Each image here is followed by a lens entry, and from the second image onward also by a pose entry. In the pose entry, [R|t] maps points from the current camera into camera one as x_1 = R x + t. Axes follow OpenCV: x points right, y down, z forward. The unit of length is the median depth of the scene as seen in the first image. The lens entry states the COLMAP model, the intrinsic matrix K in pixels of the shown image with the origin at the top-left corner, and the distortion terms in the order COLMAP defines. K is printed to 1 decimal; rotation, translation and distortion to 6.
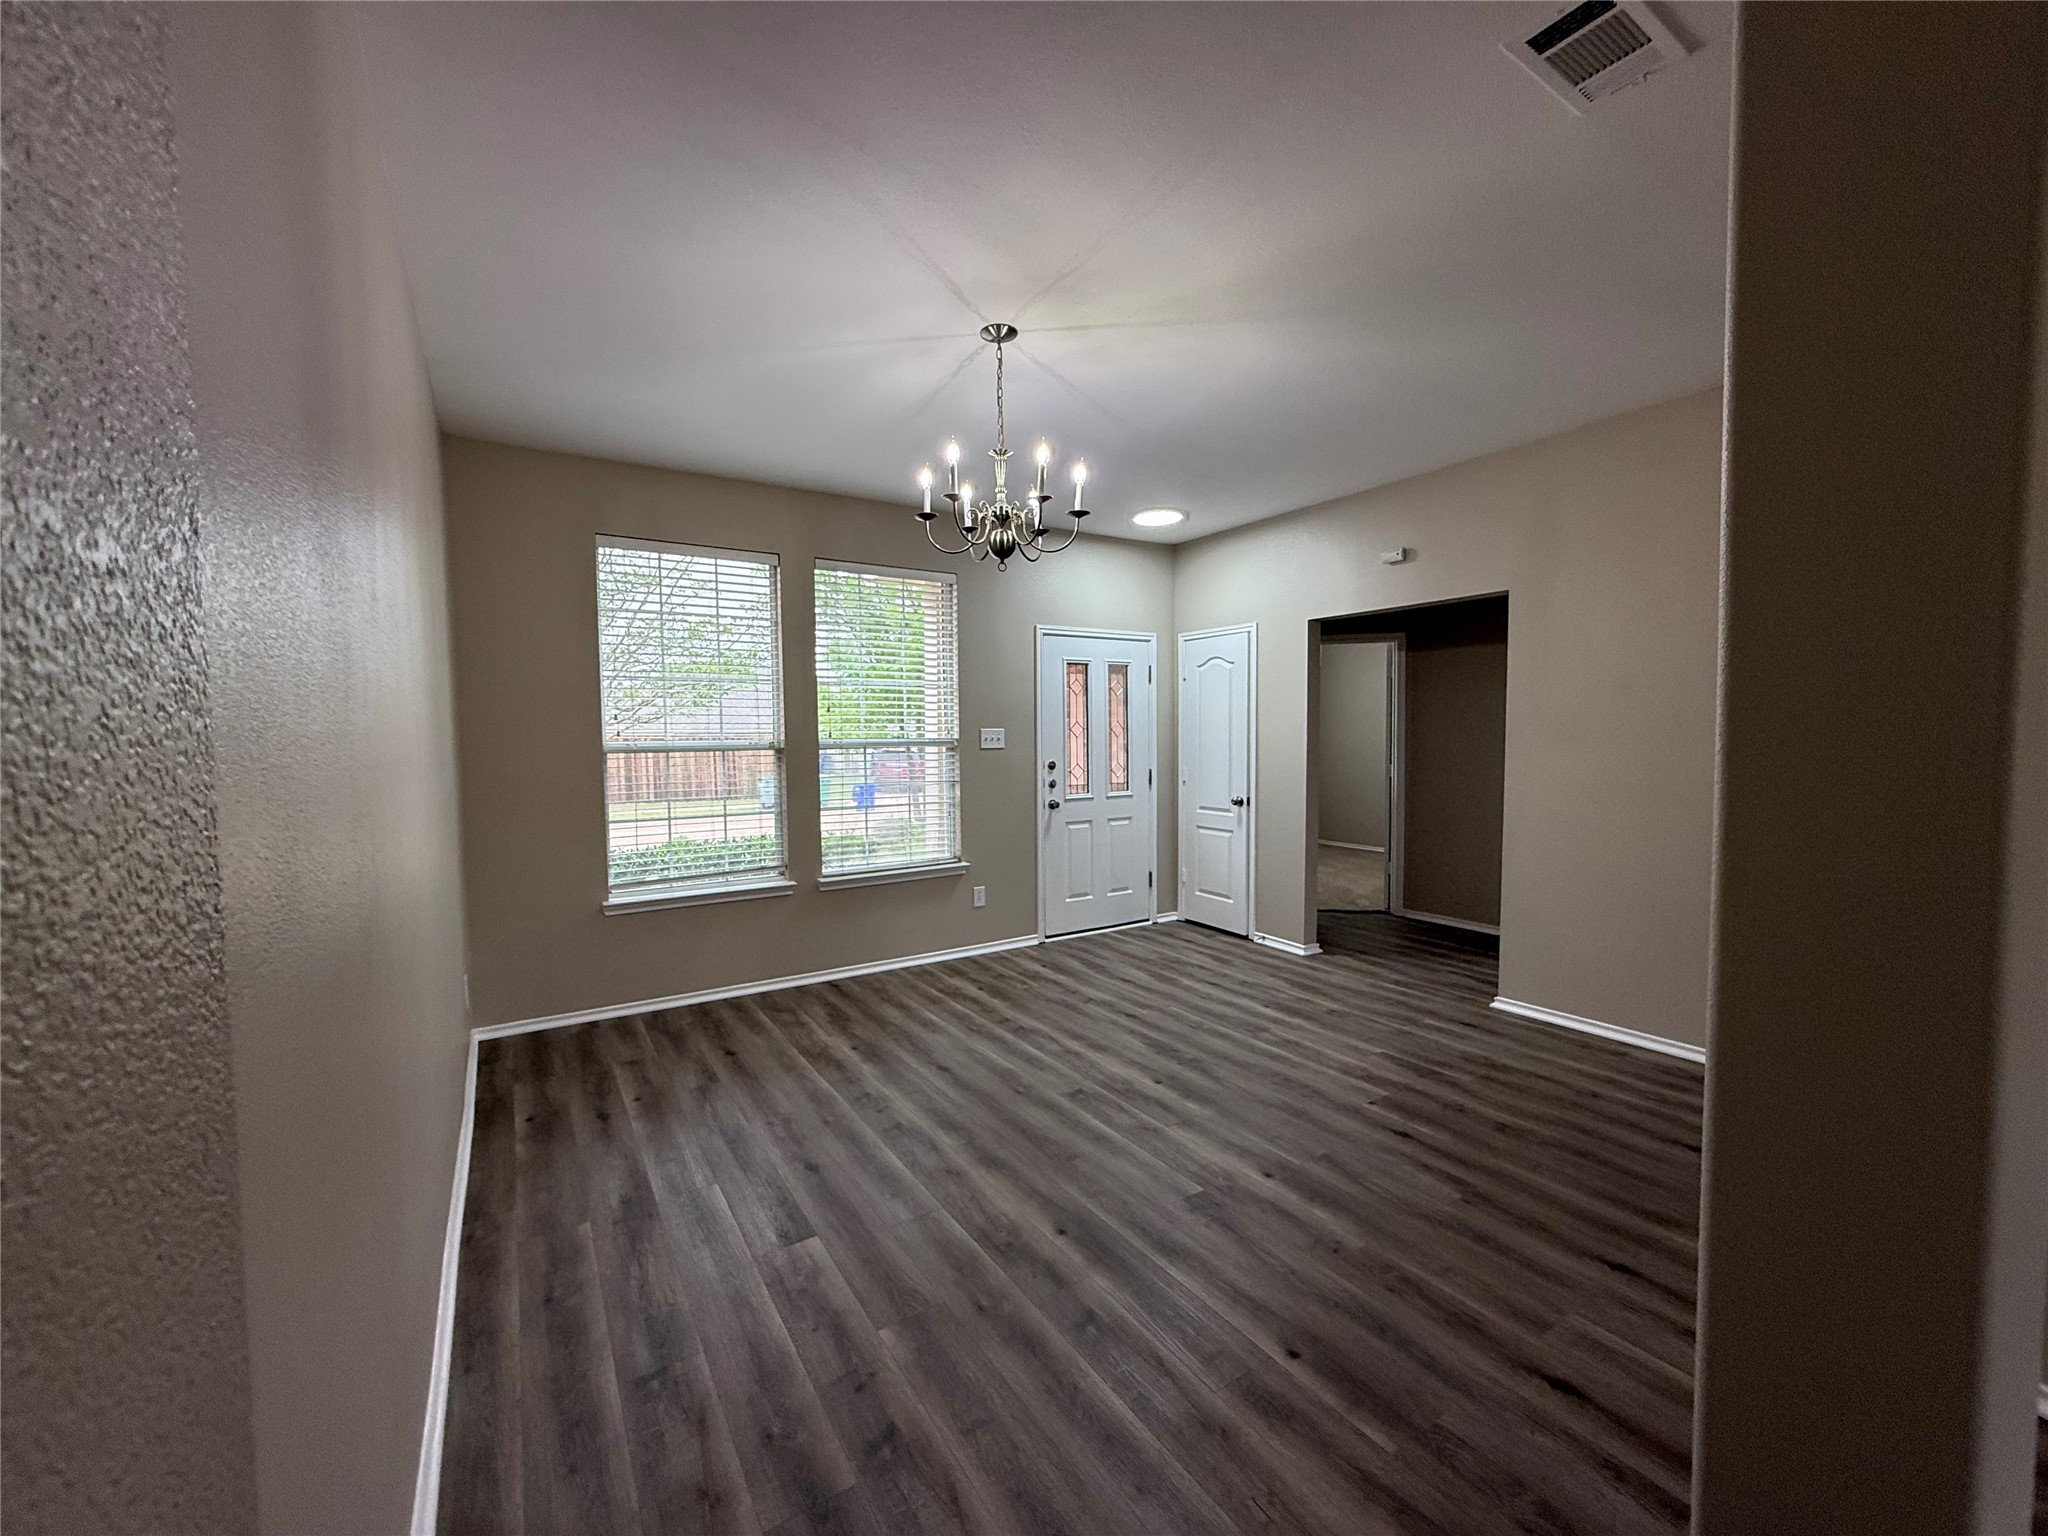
lens RADIAL K [[813.5, 0, 1020.4], [0, 813.5, 773.6], [0, 0, 1]] dist [-0.001718, 0.000025]
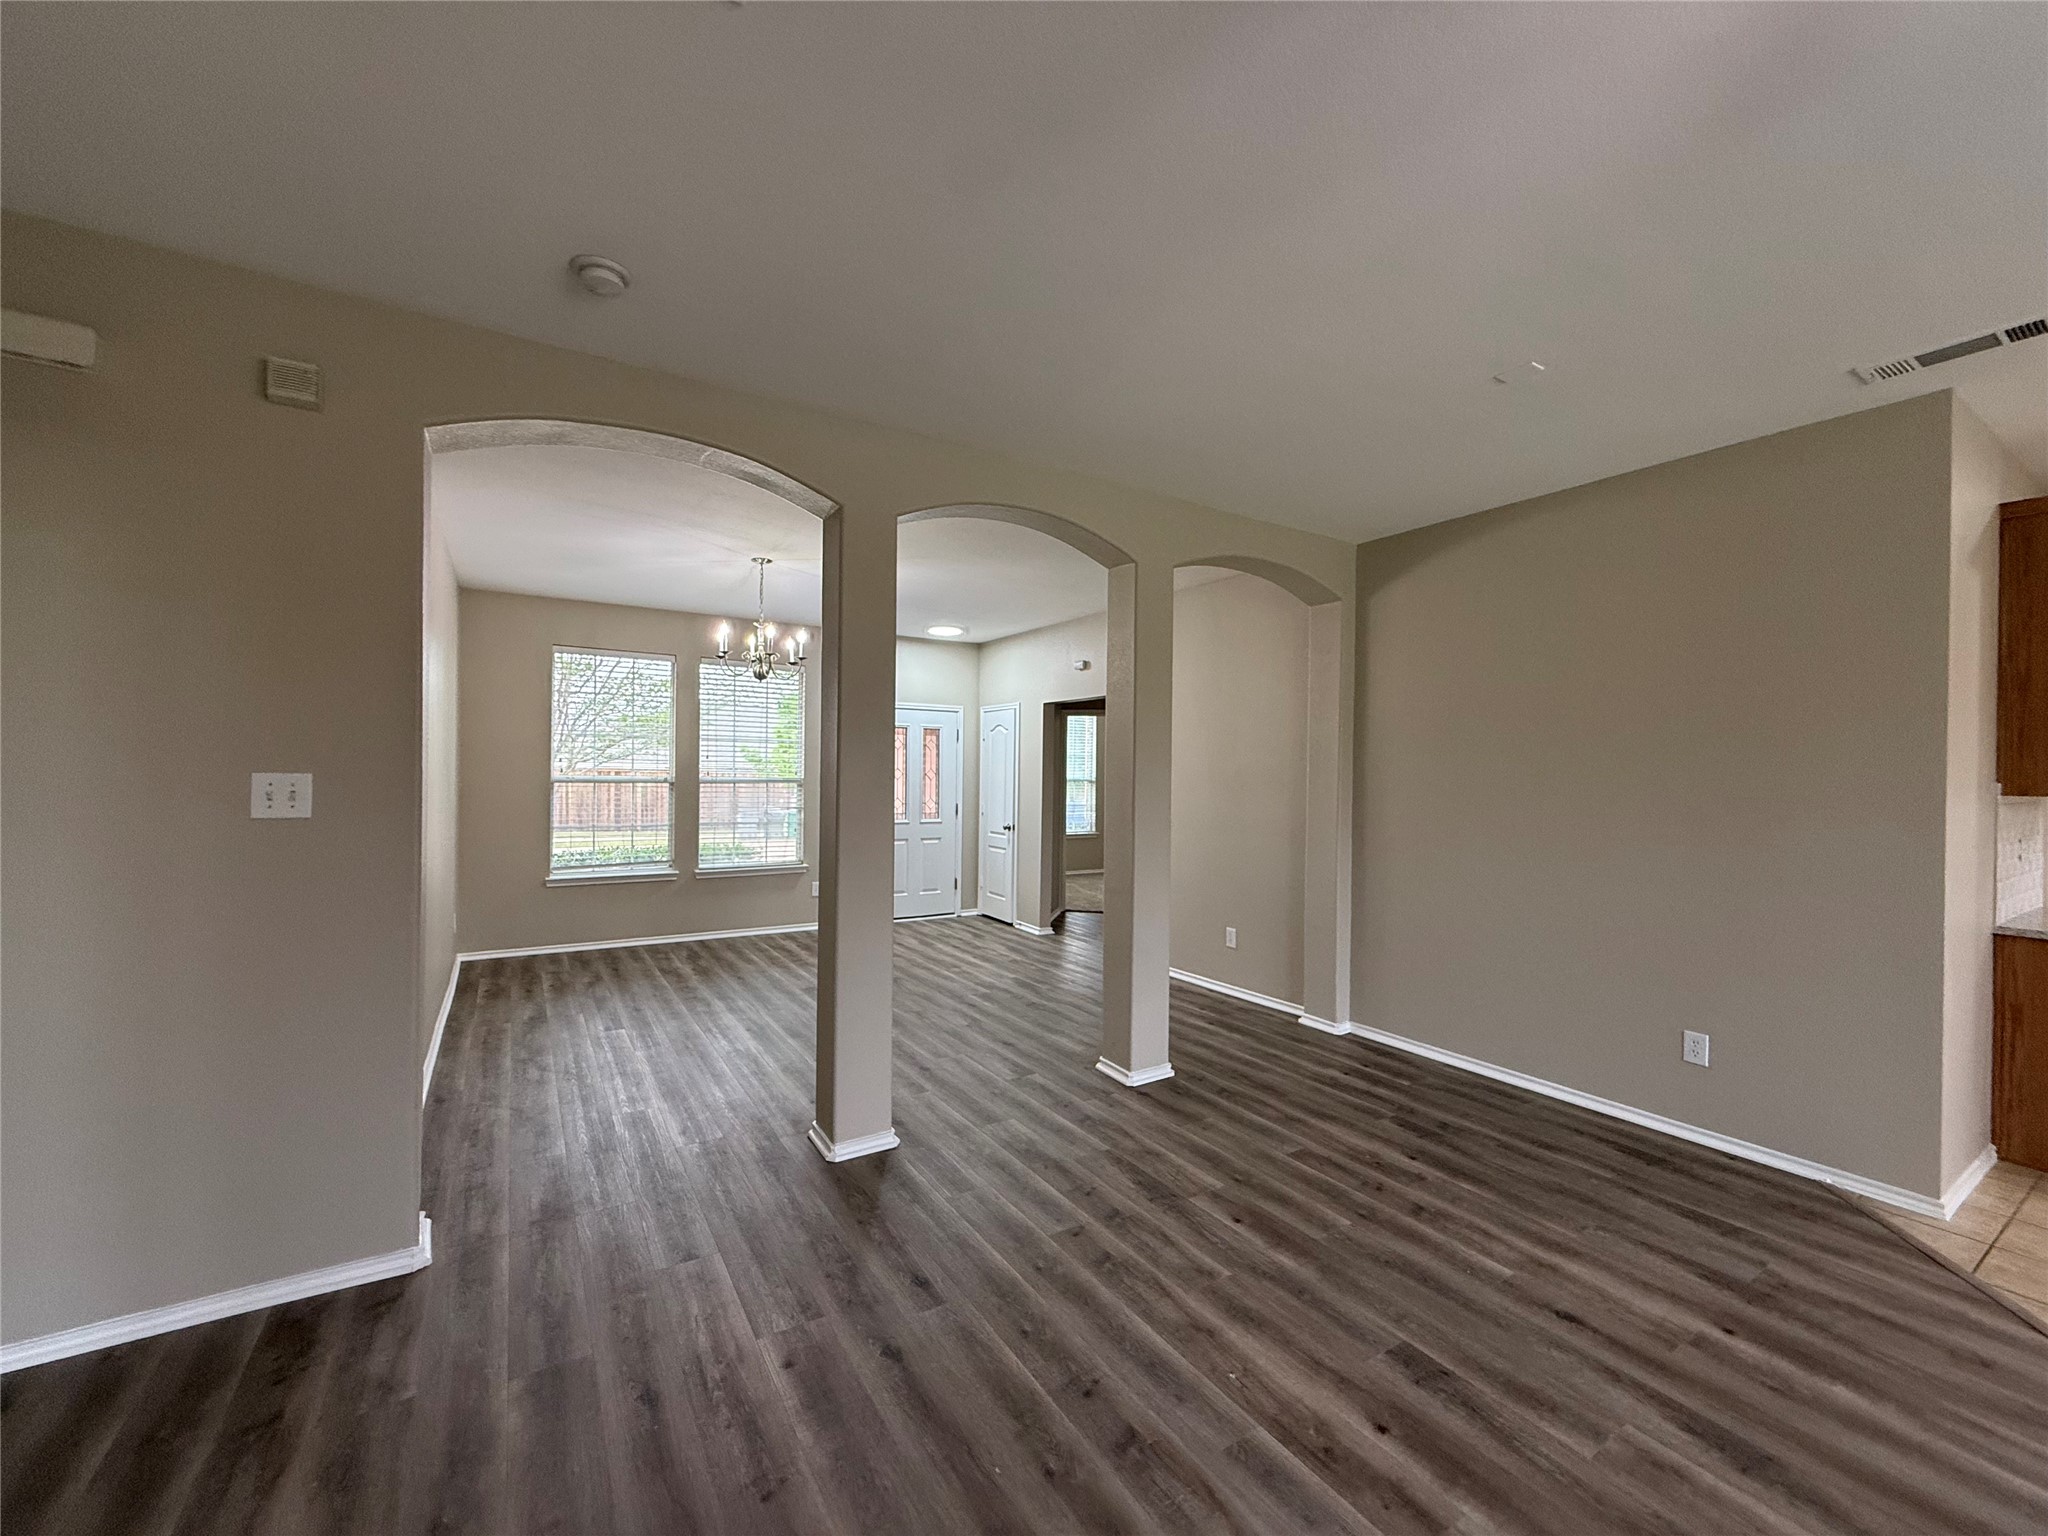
lens RADIAL K [[813.5, 0, 1020.8], [0, 813.5, 772.1], [0, 0, 1]] dist [-0.001718, 0.000025]
pose [[0.999738, 0.022588, -0.003769, 0.402073], [-0.022755, 0.998363, -0.052481, 0.016317], [0.002577, 0.052553, 0.998615, -0.570405]]
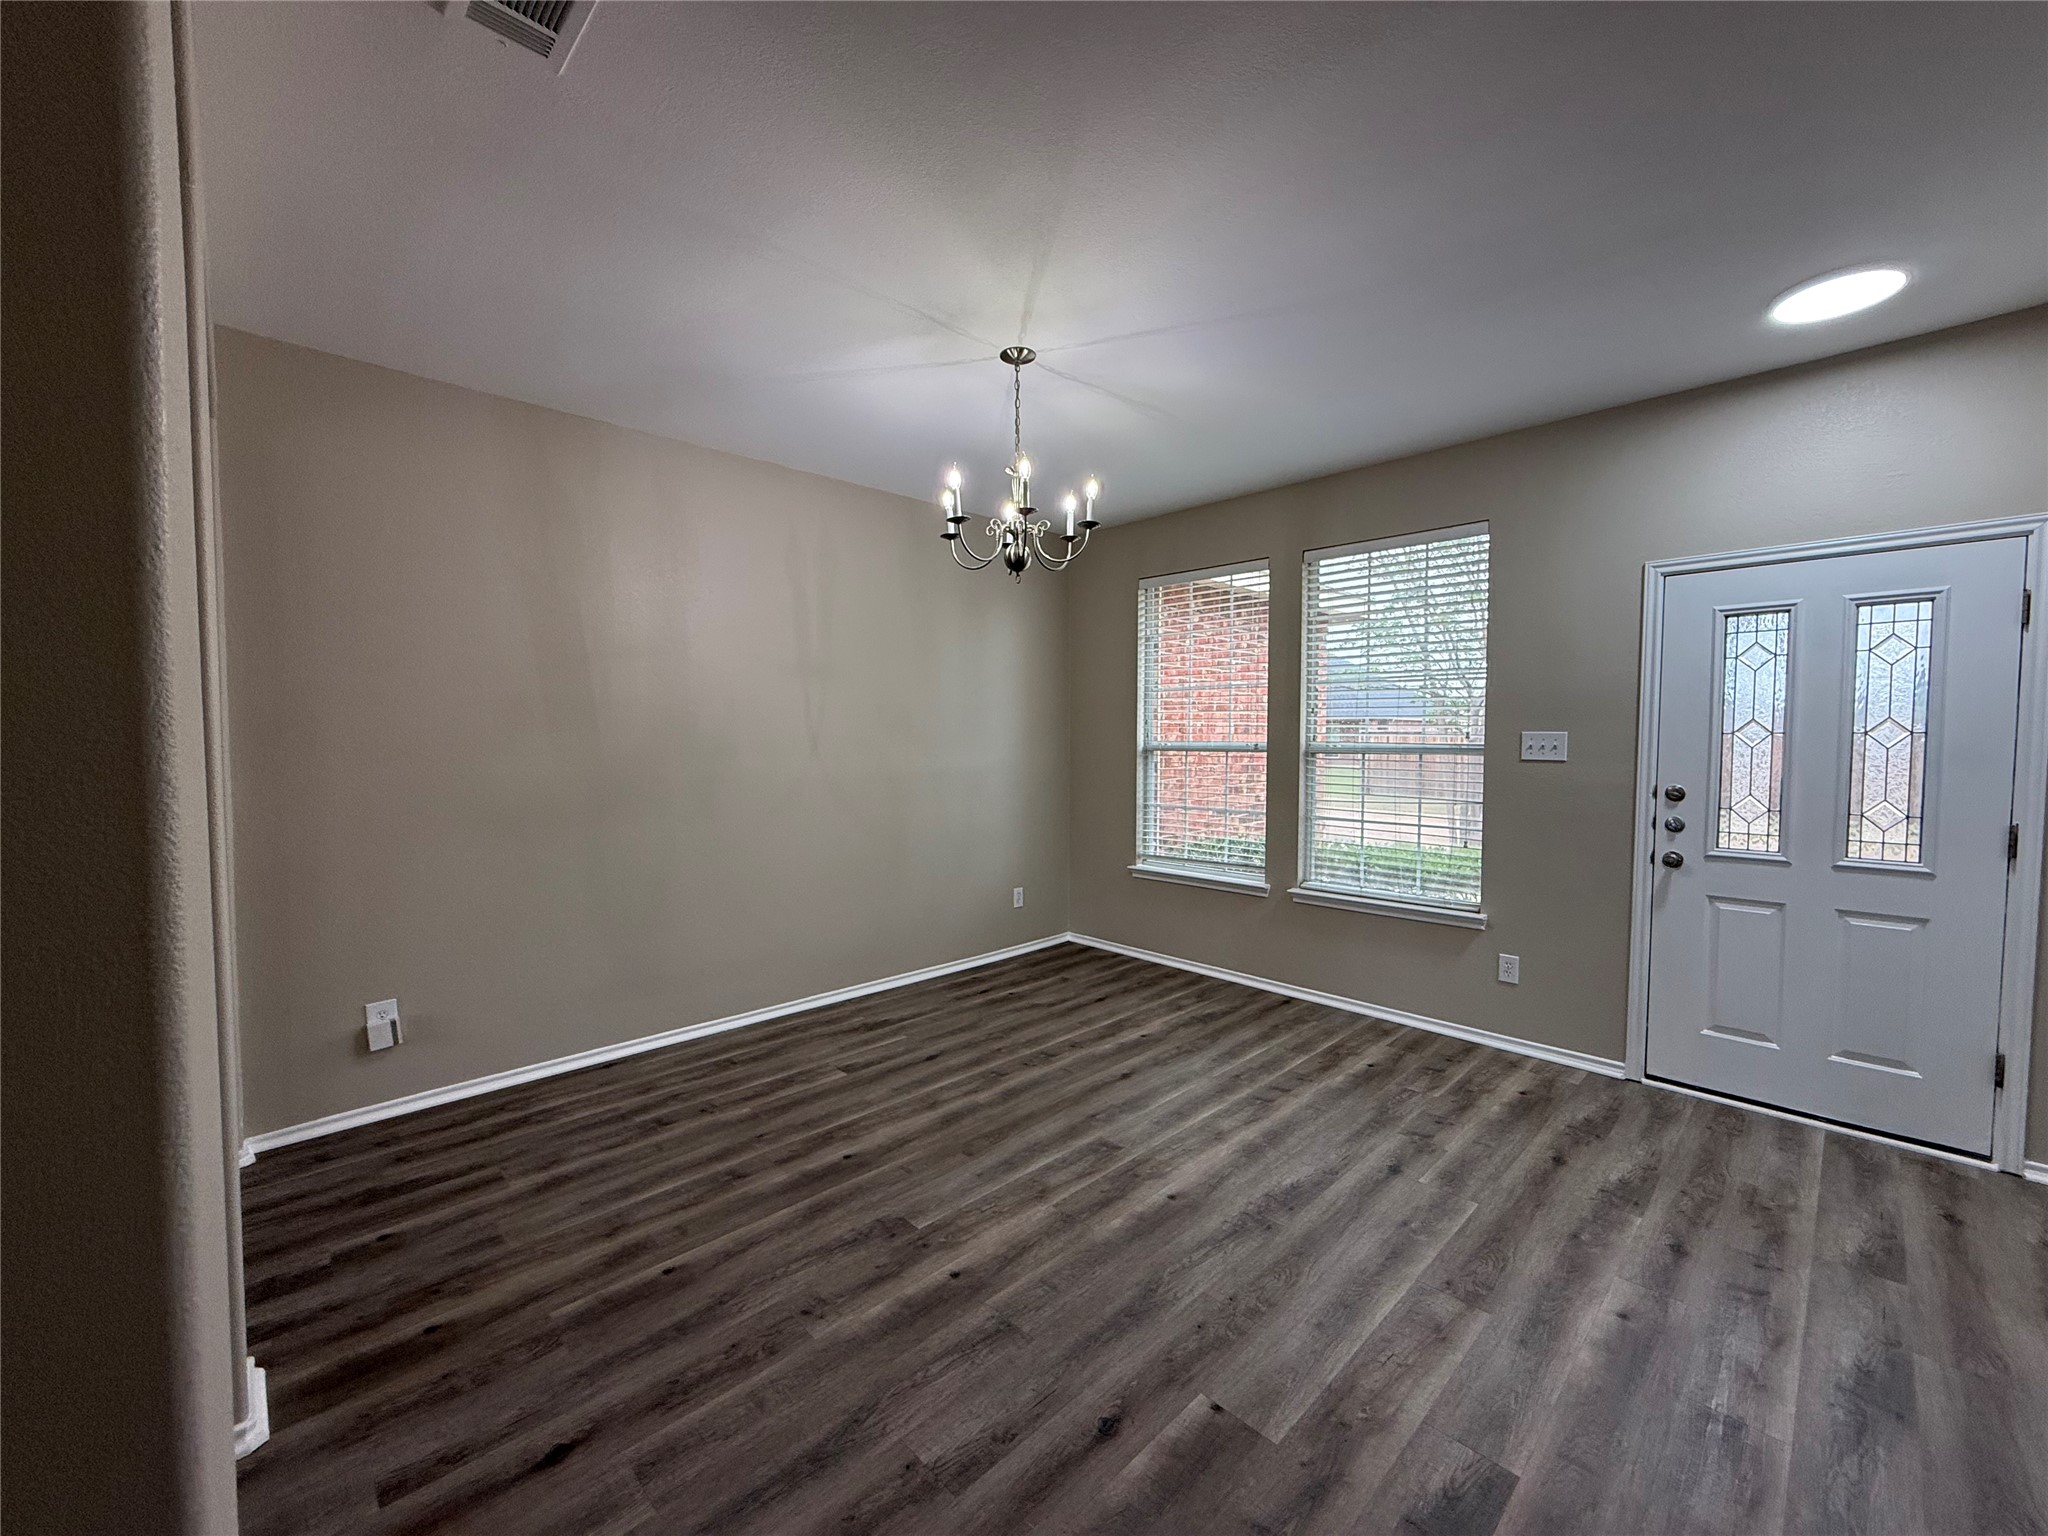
lens RADIAL K [[813.5, 0, 1022.3], [0, 813.5, 773.5], [0, 0, 1]] dist [-0.001718, 0.000025]
pose [[0.205098, 0.056165, -0.977129, 0.706645], [-0.052005, 0.997567, 0.046424, -0.038044], [0.977359, 0.041294, 0.207520, 0.559726]]
